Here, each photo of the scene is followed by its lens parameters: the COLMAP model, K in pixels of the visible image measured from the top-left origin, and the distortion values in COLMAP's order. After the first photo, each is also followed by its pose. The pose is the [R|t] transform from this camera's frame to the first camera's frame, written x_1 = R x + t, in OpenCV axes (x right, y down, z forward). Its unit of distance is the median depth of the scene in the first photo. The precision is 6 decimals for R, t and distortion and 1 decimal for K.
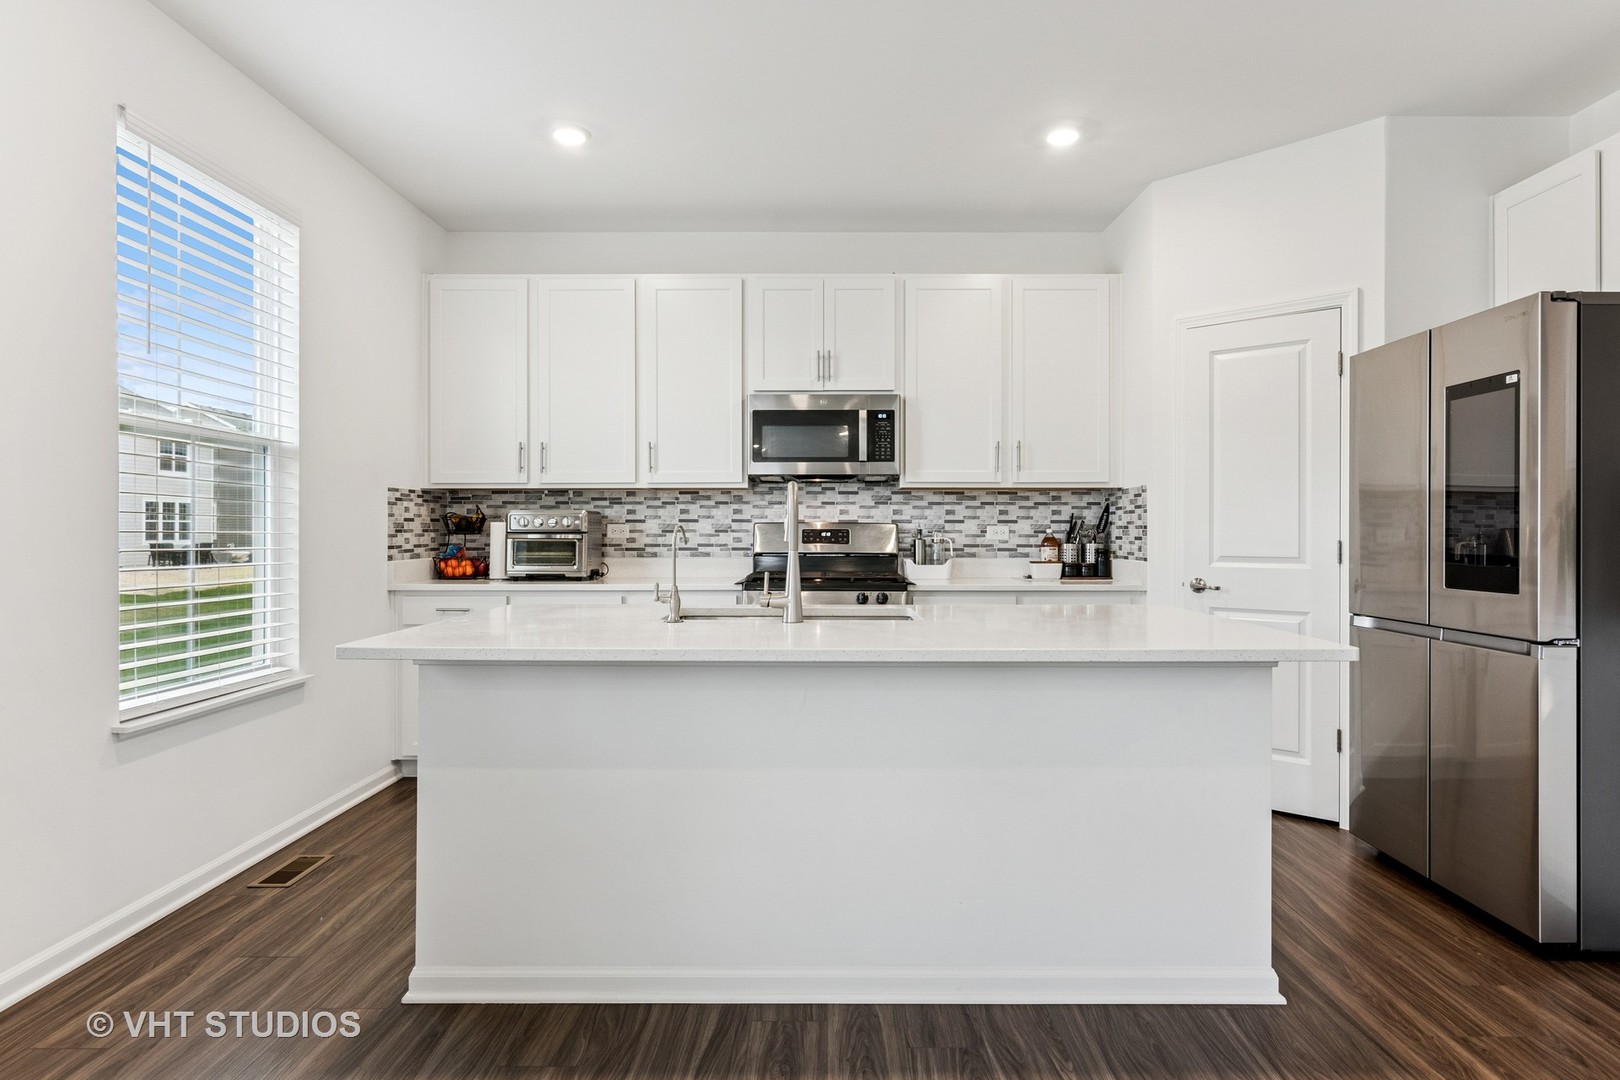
lens RADIAL K [[927.9, 0, 821.8], [0, 927.9, 534.6], [0, 0, 1]] dist [-0.004877, -0.000230]
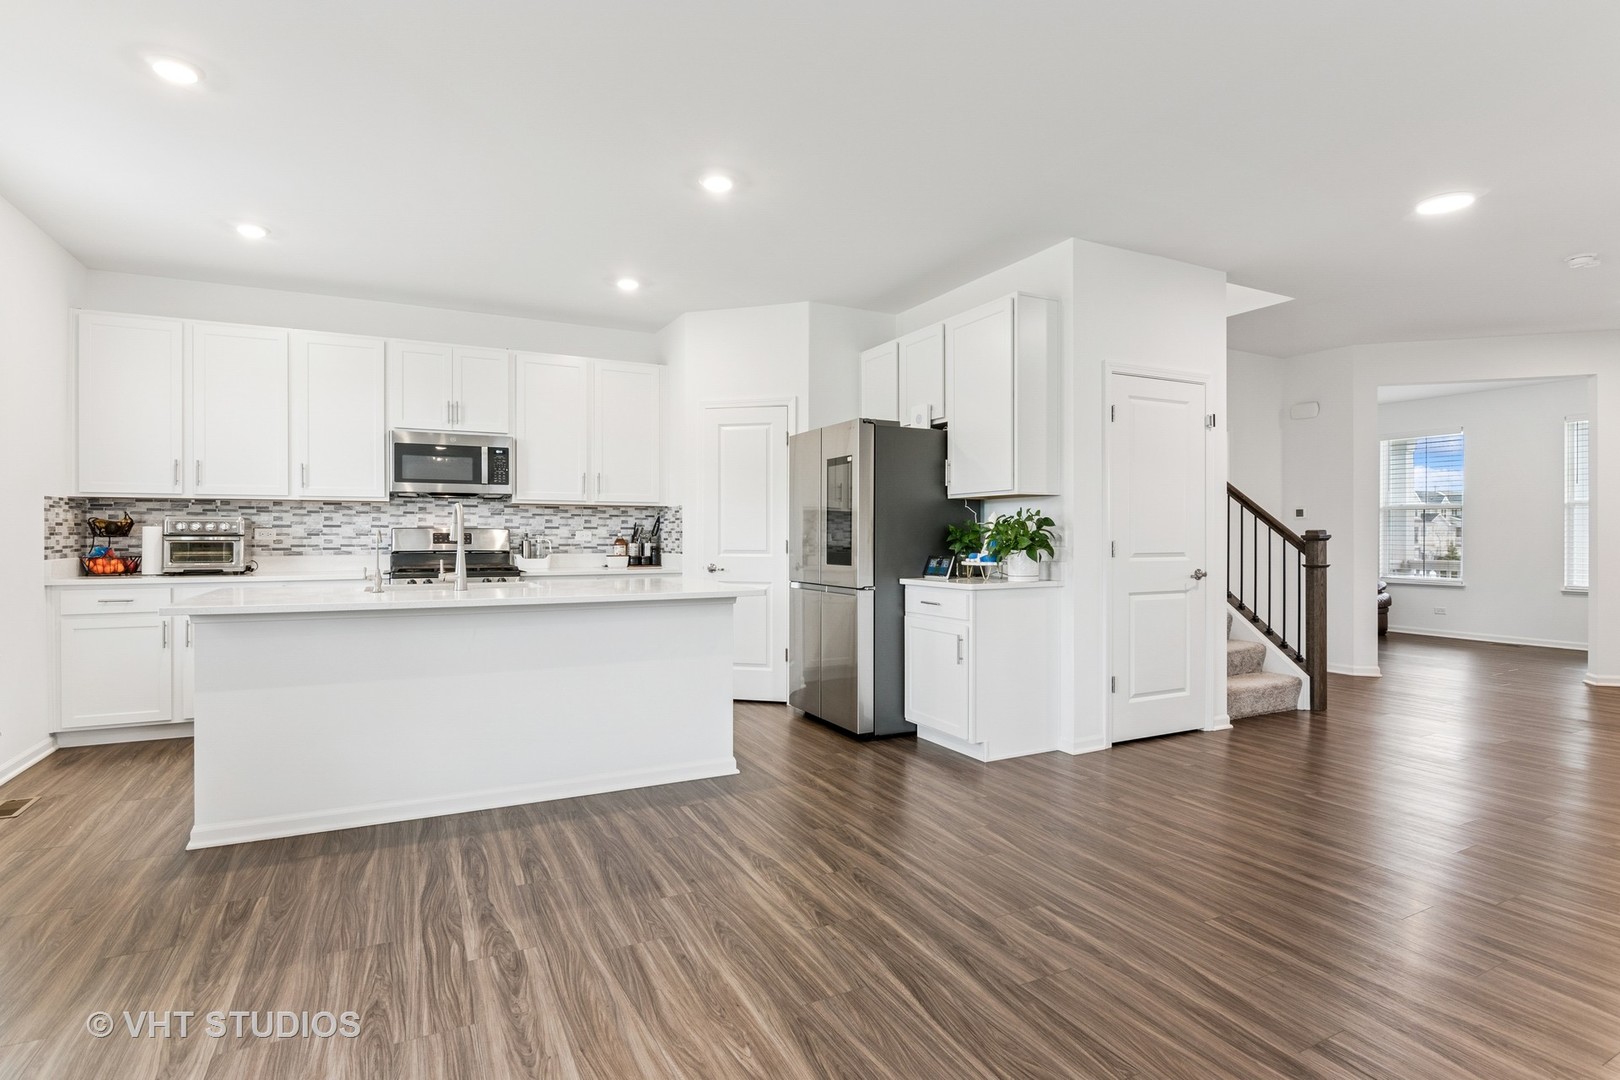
lens RADIAL K [[809.5, 0, 825.4], [0, 809.5, 542.3], [0, 0, 1]] dist [-0.012142, -0.001359]
pose [[0.883331, -0.003218, 0.468739, -0.070168], [0.001024, 0.999987, 0.004935, 0.002500], [-0.468749, -0.003879, 0.883323, -0.295693]]
